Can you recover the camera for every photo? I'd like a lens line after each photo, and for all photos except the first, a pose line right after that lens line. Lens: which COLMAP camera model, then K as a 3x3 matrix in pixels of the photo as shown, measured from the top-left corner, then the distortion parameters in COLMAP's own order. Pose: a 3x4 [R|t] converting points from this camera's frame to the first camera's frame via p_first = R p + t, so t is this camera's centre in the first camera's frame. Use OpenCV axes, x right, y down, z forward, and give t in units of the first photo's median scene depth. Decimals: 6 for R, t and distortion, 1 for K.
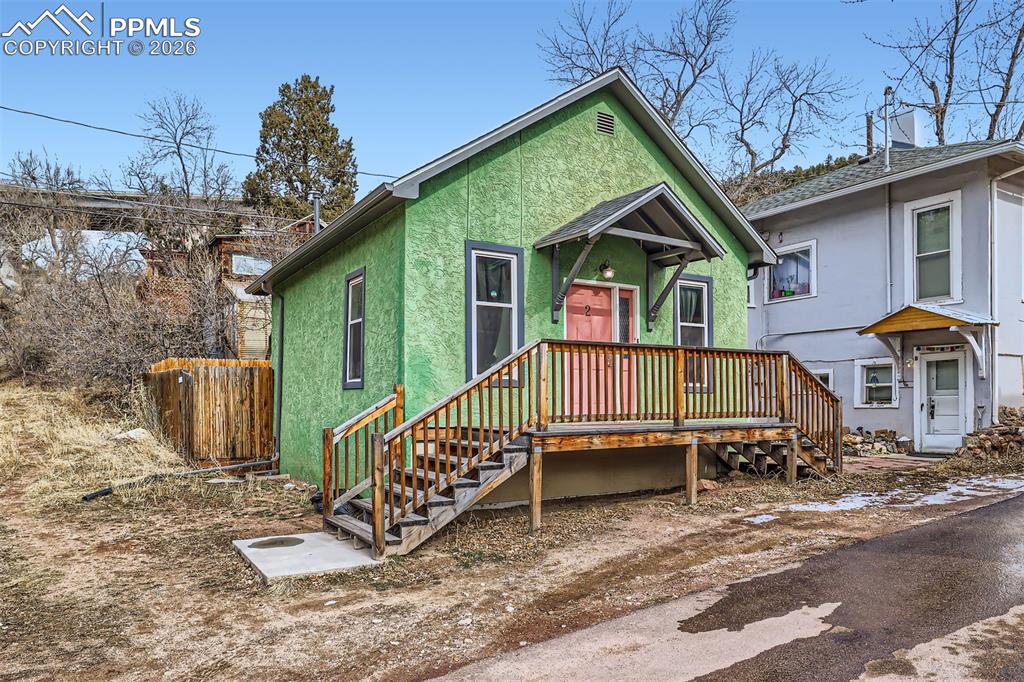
lens RADIAL K [[670.5, 0, 533.9], [0, 670.5, 406.9], [0, 0, 1]] dist [-0.003548, 0.008269]
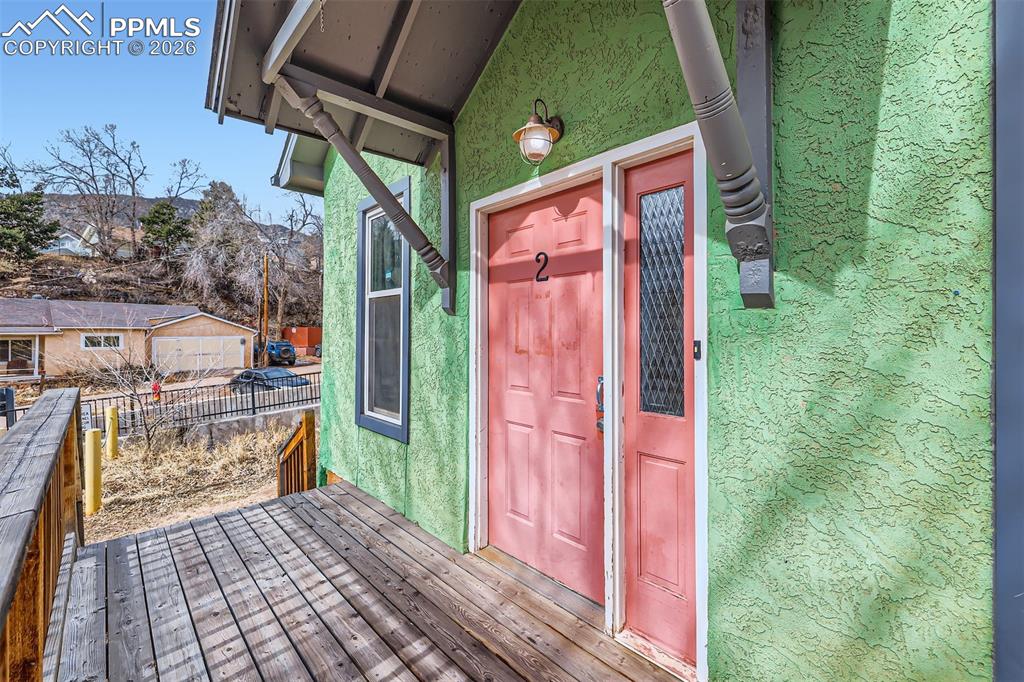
lens RADIAL K [[432.9, 0, 513.9], [0, 432.9, 331.3], [0, 0, 1]] dist [0.005387, -0.001384]
pose [[0.200241, 0.001746, -0.979745, 0.331450], [-0.002839, 0.999995, 0.001201, -0.118364], [0.979742, 0.002541, 0.200245, 1.018809]]
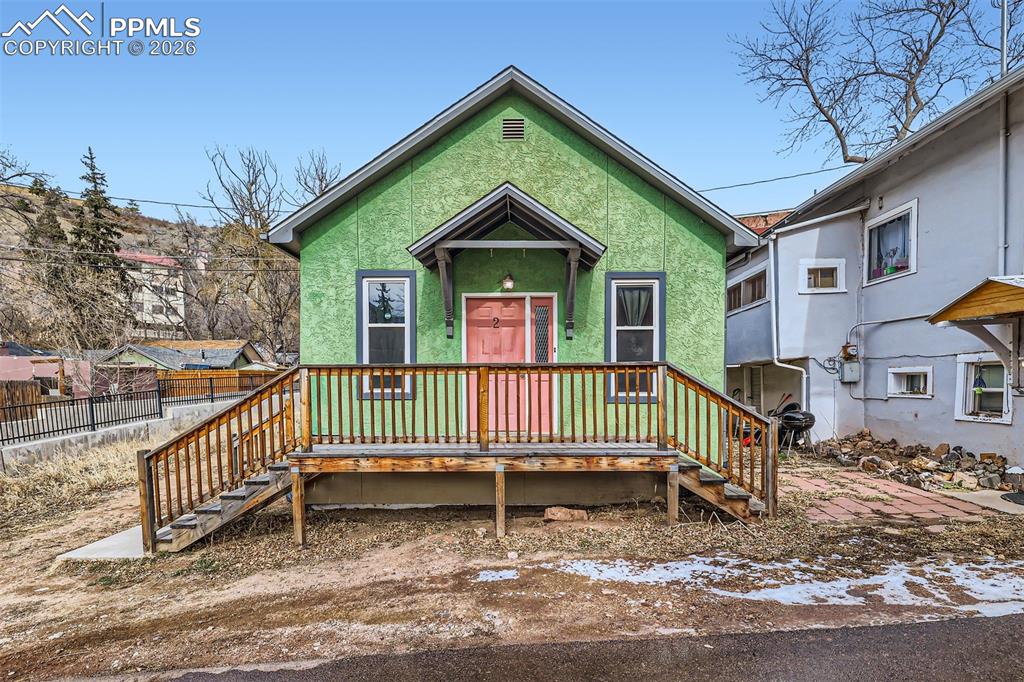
lens RADIAL K [[510.1, 0, 527.3], [0, 510.1, 397.5], [0, 0, 1]] dist [0.010131, -0.000592]
pose [[0.844481, 0.018808, -0.535255, 0.579966], [-0.002744, 0.999522, 0.030792, -0.059265], [0.535579, -0.024535, 0.844129, 0.404726]]
